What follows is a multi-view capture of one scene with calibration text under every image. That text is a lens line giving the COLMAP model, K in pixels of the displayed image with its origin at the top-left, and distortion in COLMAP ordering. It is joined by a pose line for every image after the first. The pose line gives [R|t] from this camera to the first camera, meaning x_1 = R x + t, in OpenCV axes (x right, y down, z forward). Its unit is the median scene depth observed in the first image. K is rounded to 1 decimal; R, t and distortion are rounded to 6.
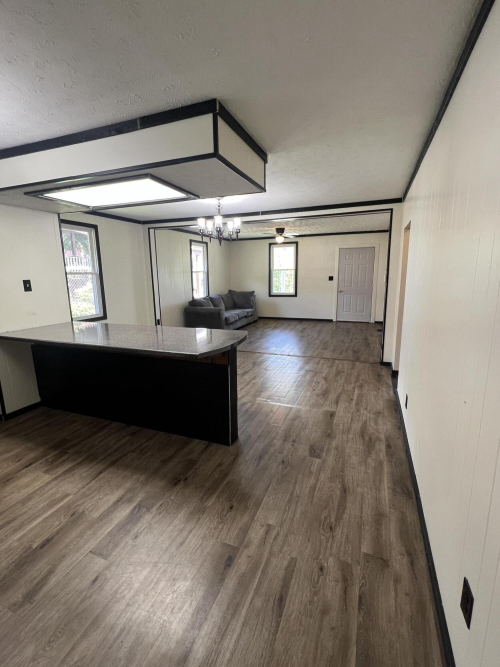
lens RADIAL K [[308.4, 0, 249.0], [0, 308.4, 334.0], [0, 0, 1]] dist [-0.000456, 0.001450]
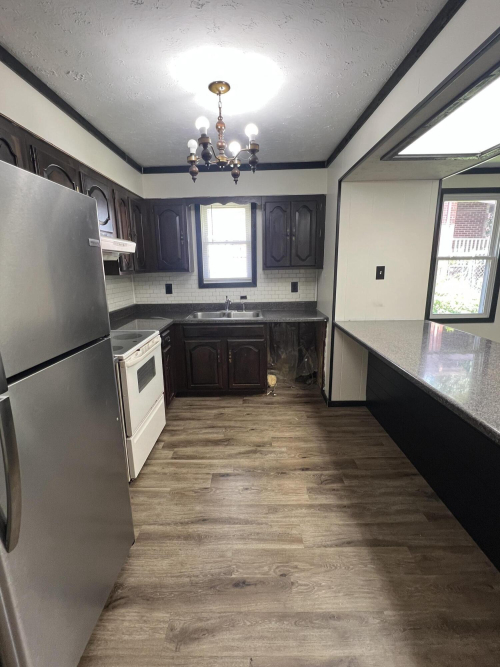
lens RADIAL K [[308.4, 0, 248.0], [0, 308.4, 332.0], [0, 0, 1]] dist [-0.000456, 0.001450]
pose [[0.359057, 0.207071, -0.910055, -0.022164], [-0.171533, 0.973109, 0.153741, -0.083043], [0.917417, 0.100902, 0.384921, 0.436820]]
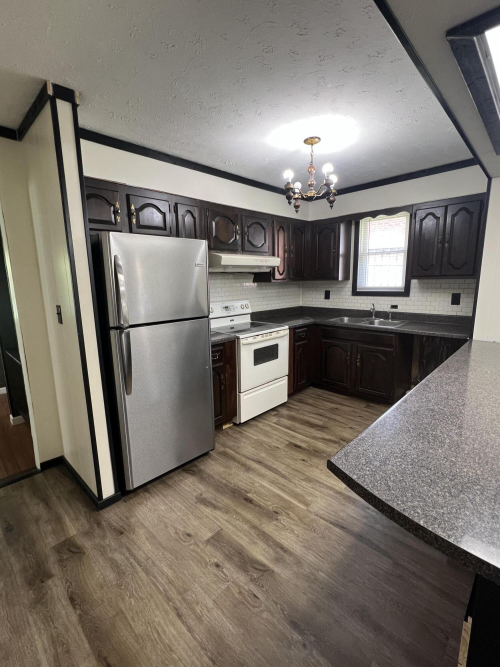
lens RADIAL K [[308.4, 0, 247.1], [0, 308.4, 331.4], [0, 0, 1]] dist [-0.000456, 0.001450]
pose [[-0.381909, 0.182487, -0.906005, 0.208561], [-0.156432, 0.953403, 0.257975, -0.172015], [0.910865, 0.240252, -0.335566, 0.862540]]
